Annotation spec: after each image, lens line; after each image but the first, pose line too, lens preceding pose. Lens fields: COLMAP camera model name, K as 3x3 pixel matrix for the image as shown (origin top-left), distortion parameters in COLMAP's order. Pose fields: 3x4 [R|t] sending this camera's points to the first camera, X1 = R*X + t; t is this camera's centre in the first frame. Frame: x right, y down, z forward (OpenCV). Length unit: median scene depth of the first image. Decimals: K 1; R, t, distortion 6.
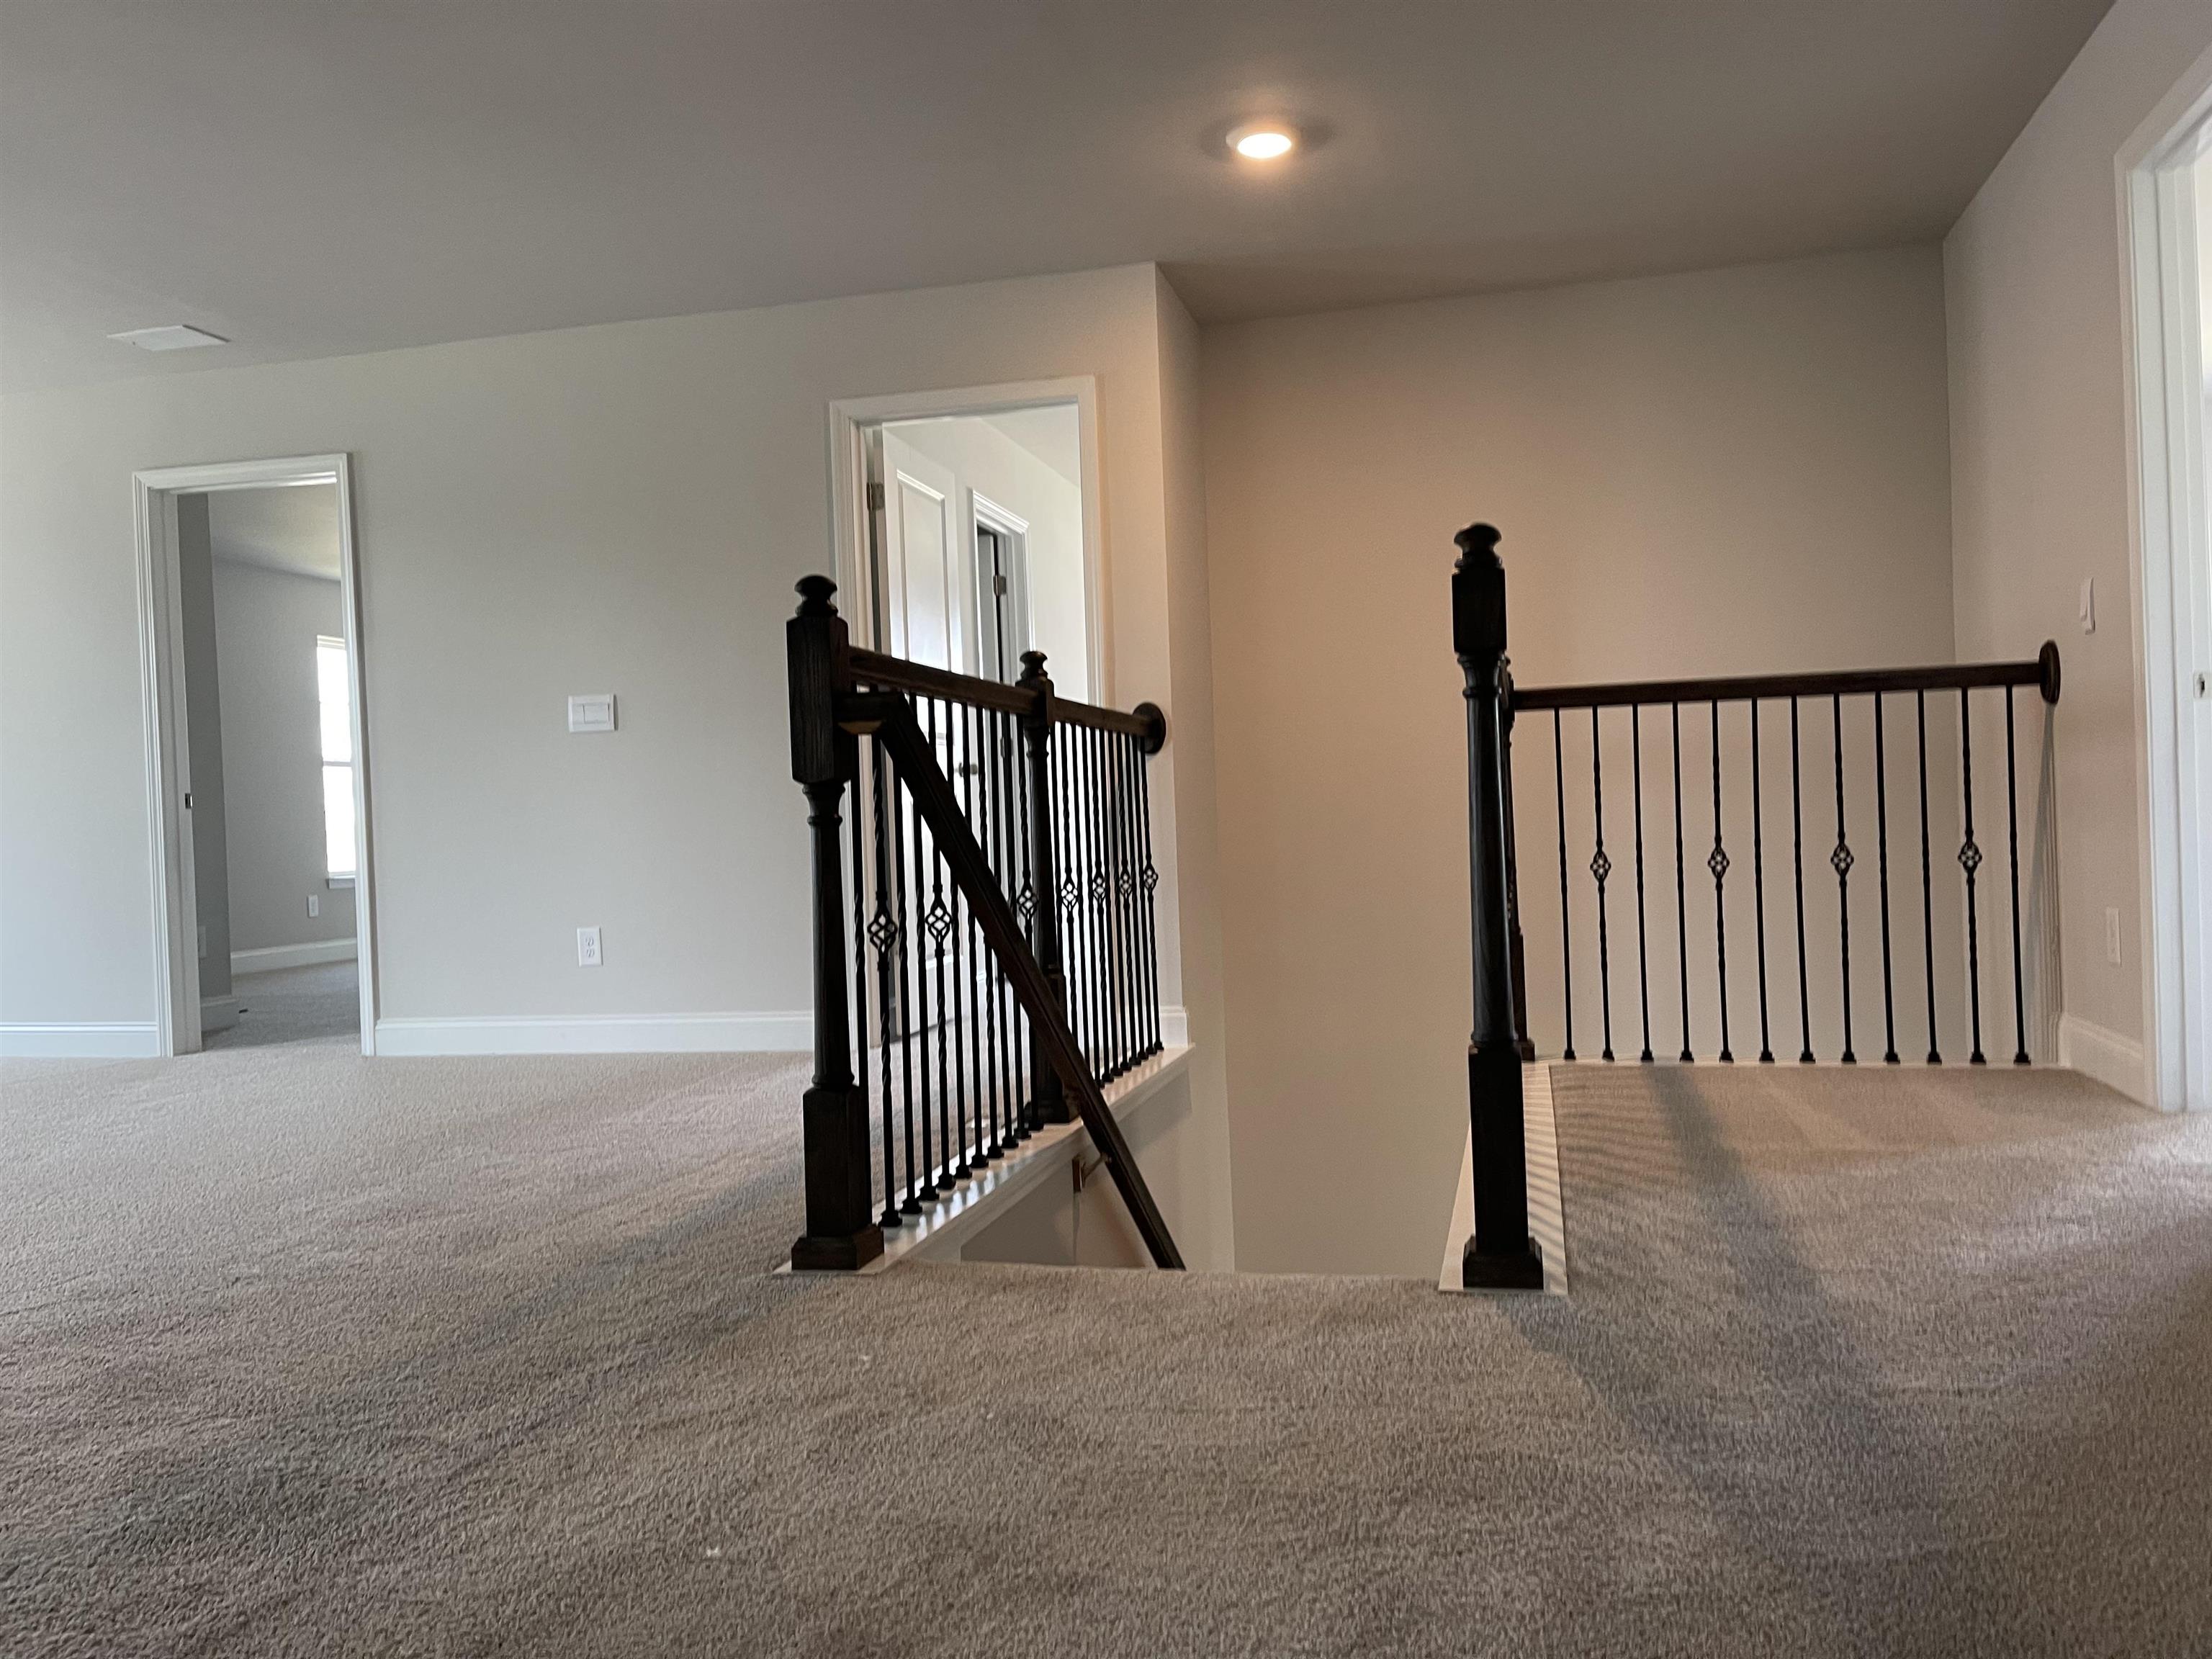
lens RADIAL K [[1689.7, 0, 1112.1], [0, 1689.7, 843.7], [0, 0, 1]] dist [0.068535, -0.086247]
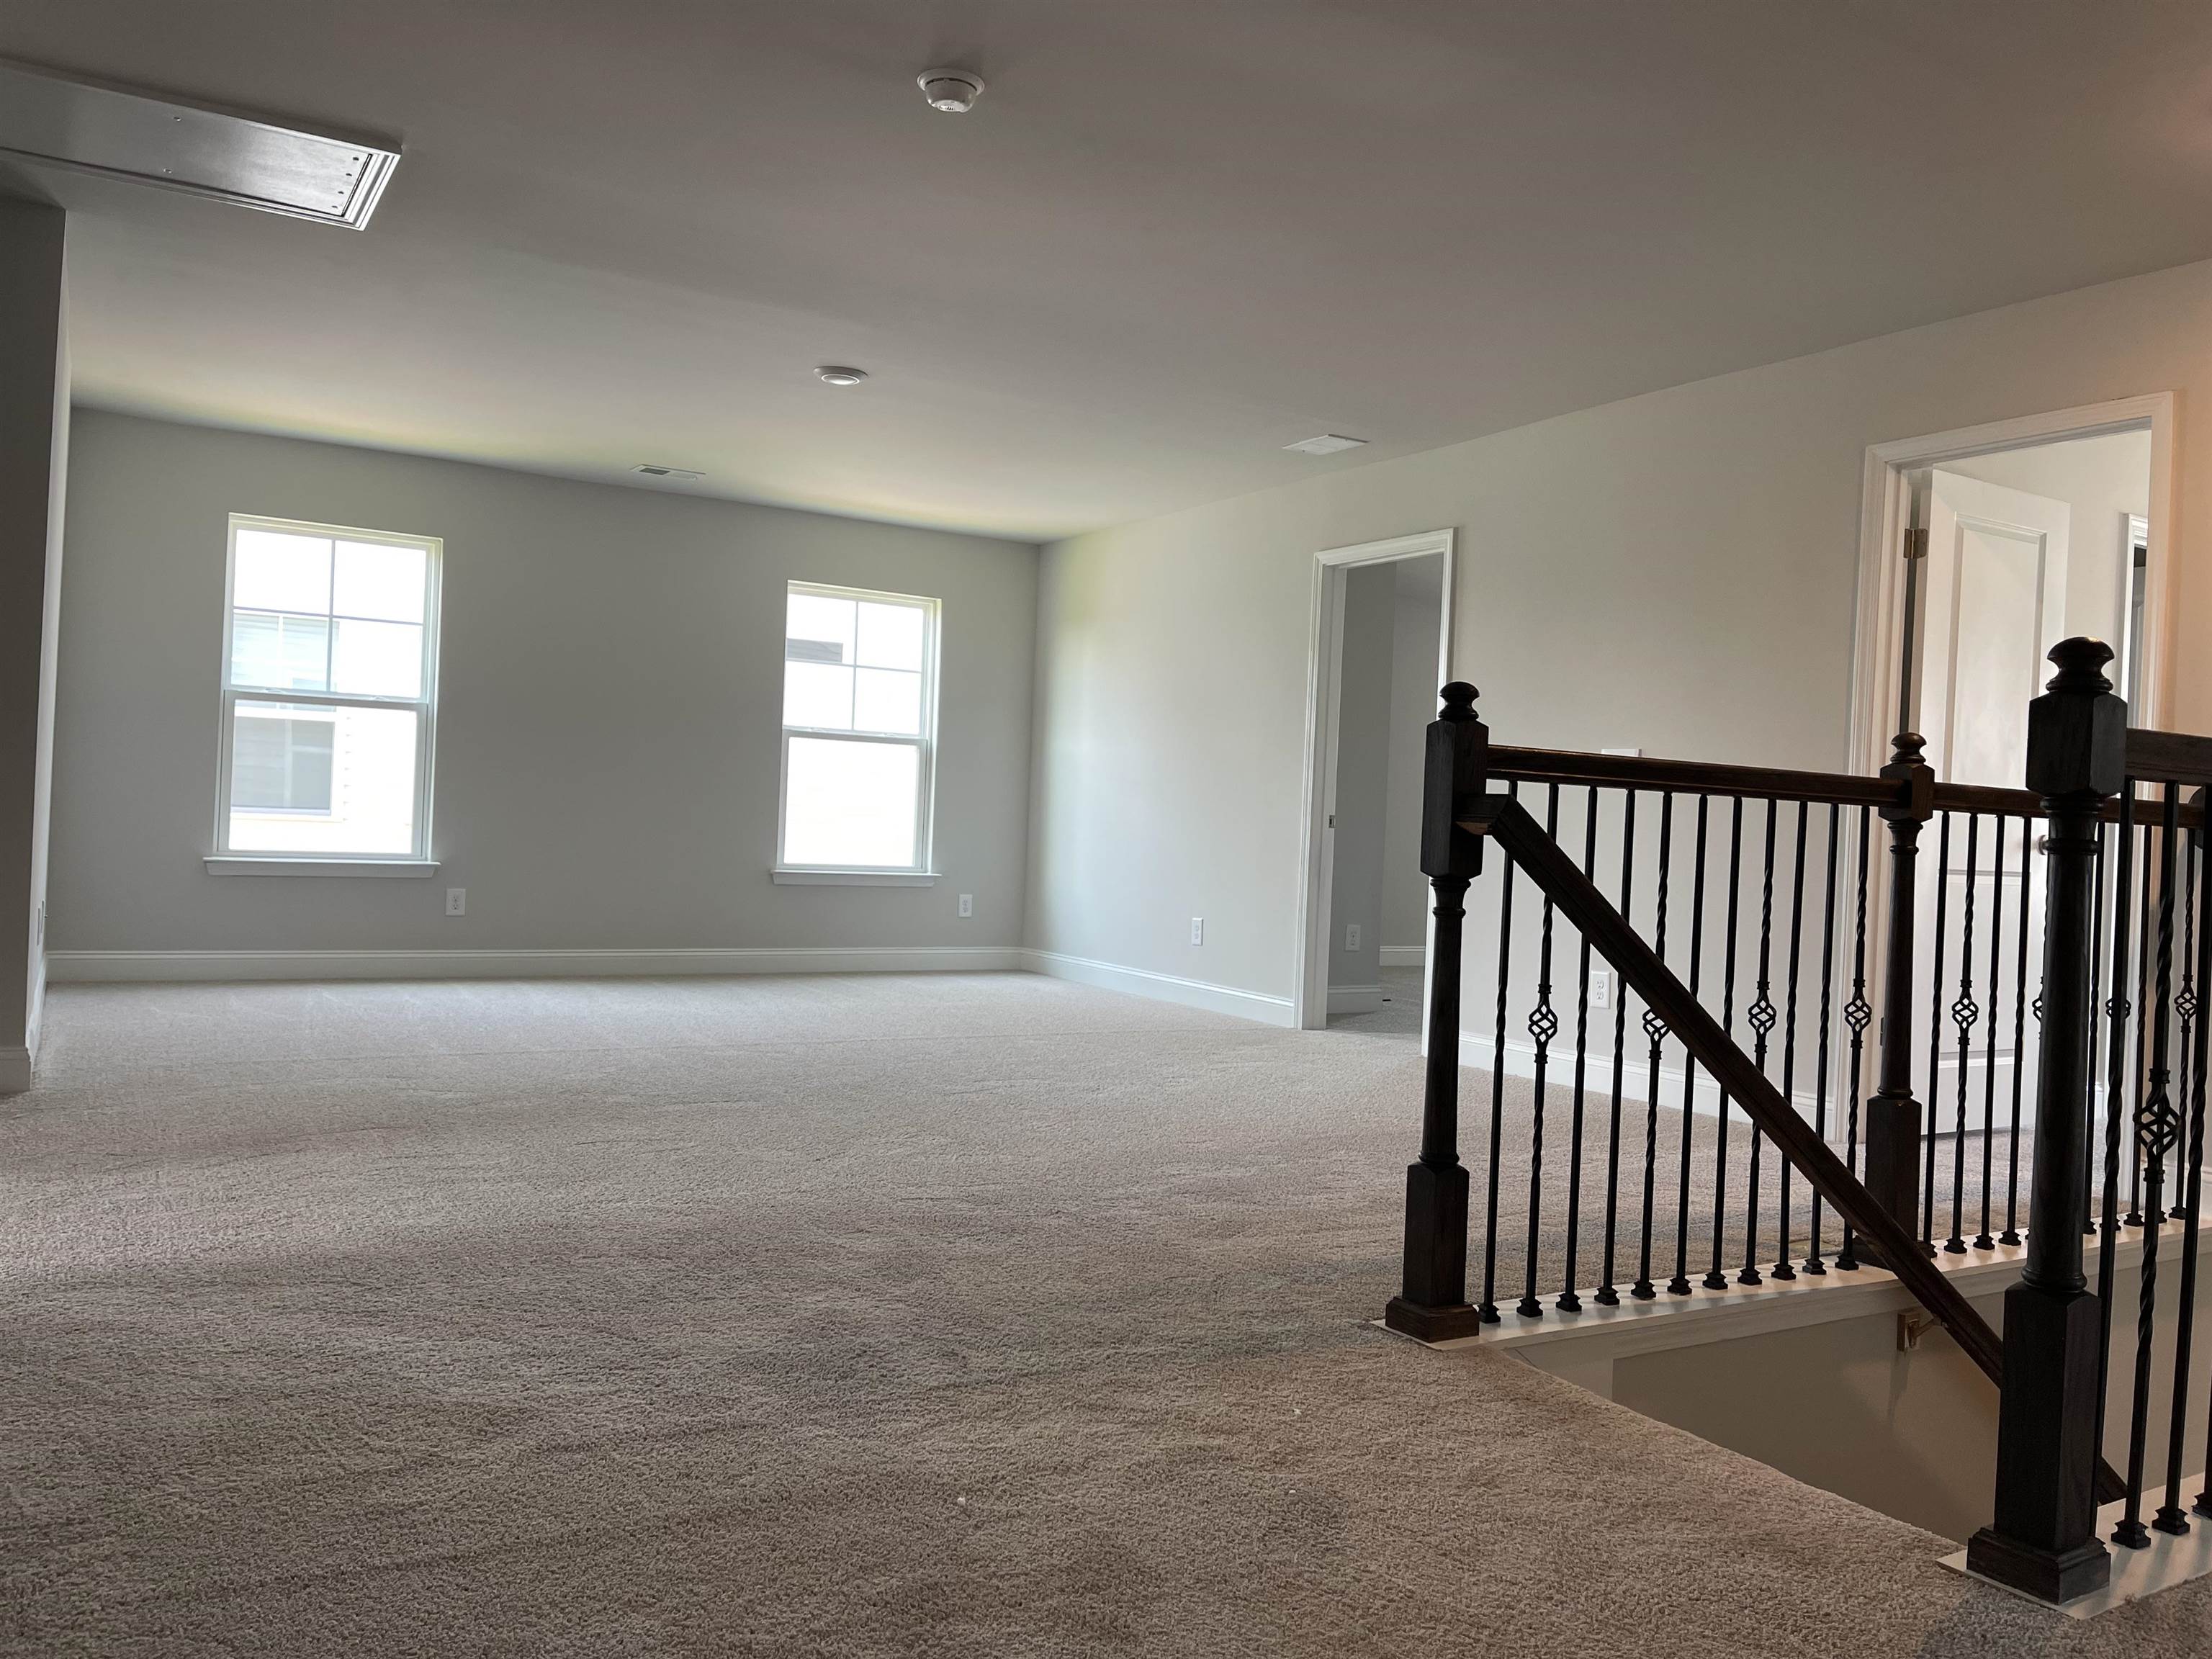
lens RADIAL K [[1689.7, 0, 1102.2], [0, 1689.7, 811.5], [0, 0, 1]] dist [0.068535, -0.086247]
pose [[0.703369, 0.063164, -0.708013, 0.469863], [-0.079177, 0.996808, 0.010270, -0.077548], [0.706402, 0.048835, 0.706125, 0.103195]]
